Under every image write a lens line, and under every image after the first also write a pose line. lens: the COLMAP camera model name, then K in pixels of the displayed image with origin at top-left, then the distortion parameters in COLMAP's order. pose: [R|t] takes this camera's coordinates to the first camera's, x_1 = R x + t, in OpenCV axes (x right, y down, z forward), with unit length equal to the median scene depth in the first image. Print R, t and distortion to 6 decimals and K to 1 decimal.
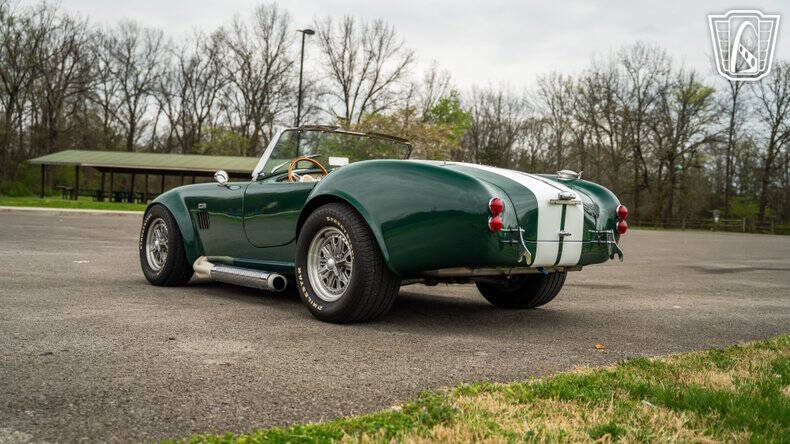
lens RADIAL K [[766.7, 0, 395.0], [0, 766.7, 222.0], [0, 0, 1]] dist [-0.098347, 0.191764]
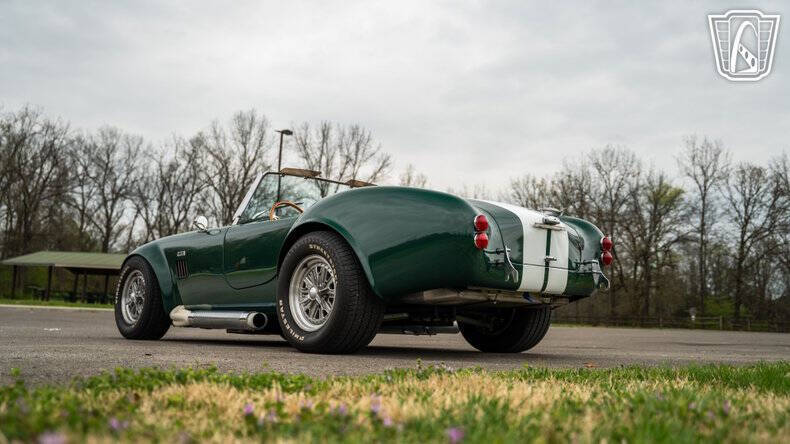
lens RADIAL K [[766.7, 0, 395.0], [0, 766.7, 222.0], [0, 0, 1]] dist [-0.098347, 0.191764]
pose [[0.999511, -0.004543, 0.030936, -0.000594], [0.008806, 0.990238, -0.139111, 0.006403], [-0.030002, 0.139315, 0.989793, 0.001130]]
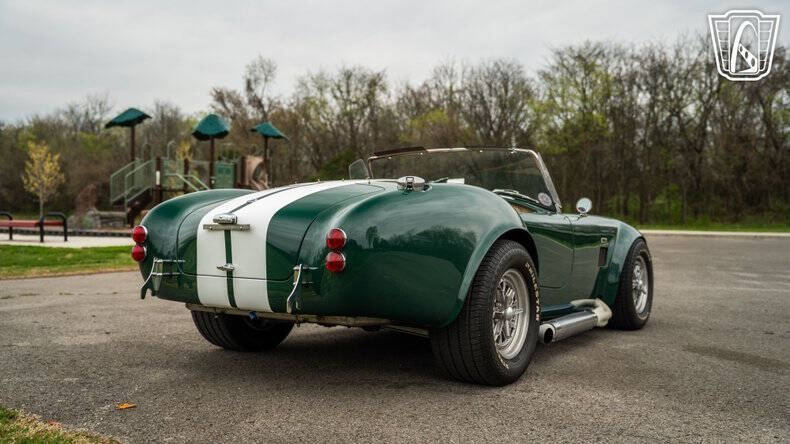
lens RADIAL K [[766.7, 0, 395.0], [0, 766.7, 222.0], [0, 0, 1]] dist [-0.098347, 0.191764]
pose [[0.255287, -0.033321, -0.966291, 0.062535], [-0.007744, 0.999303, -0.036505, -0.000253], [0.966834, 0.016802, 0.254851, 0.059267]]
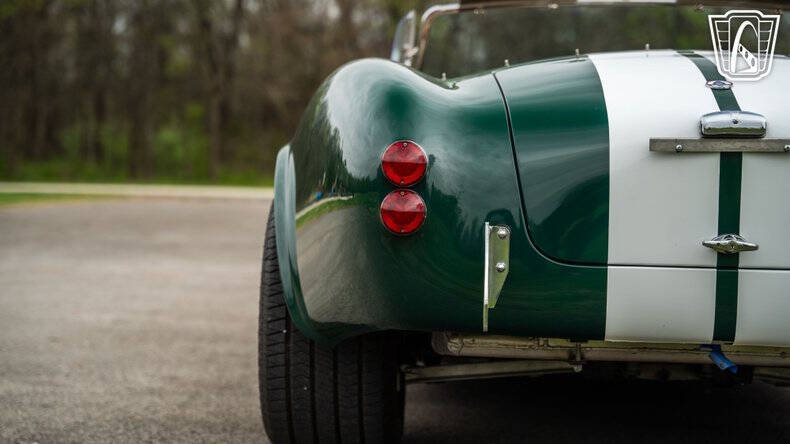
lens RADIAL K [[1504.0, 0, 395.0], [0, 1504.0, 222.0], [0, 0, 1]] dist [0.210808, 0.064650]
pose [[0.704358, -0.005447, -0.709824, 0.035236], [-0.000477, 0.999967, -0.008148, 0.000680], [0.709845, 0.006078, 0.704332, 0.027703]]
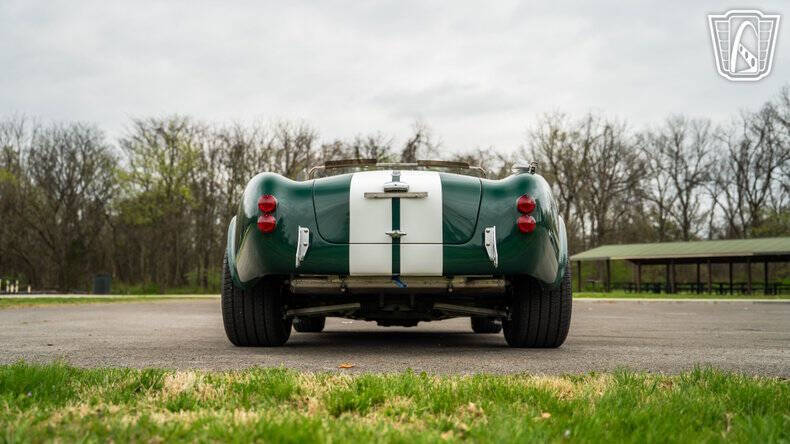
lens RADIAL K [[766.7, 0, 395.0], [0, 766.7, 222.0], [0, 0, 1]] dist [-0.098347, 0.191764]
pose [[0.736077, -0.103219, -0.668982, 0.046799], [0.016306, 0.990722, -0.134919, 0.006875], [0.676701, 0.088402, 0.730931, 0.024929]]
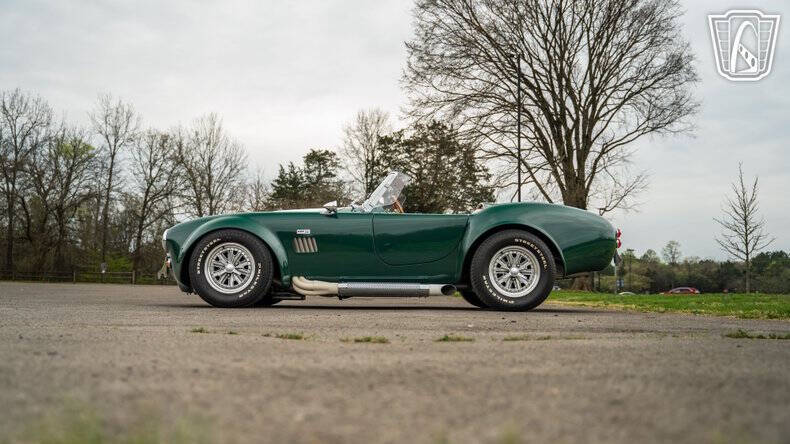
lens RADIAL K [[766.7, 0, 395.0], [0, 766.7, 222.0], [0, 0, 1]] dist [-0.098347, 0.191764]
pose [[0.657775, 0.042995, 0.751986, -0.083312], [0.012987, 0.997574, -0.068396, 0.003611], [-0.753103, 0.054755, 0.655621, 0.013514]]
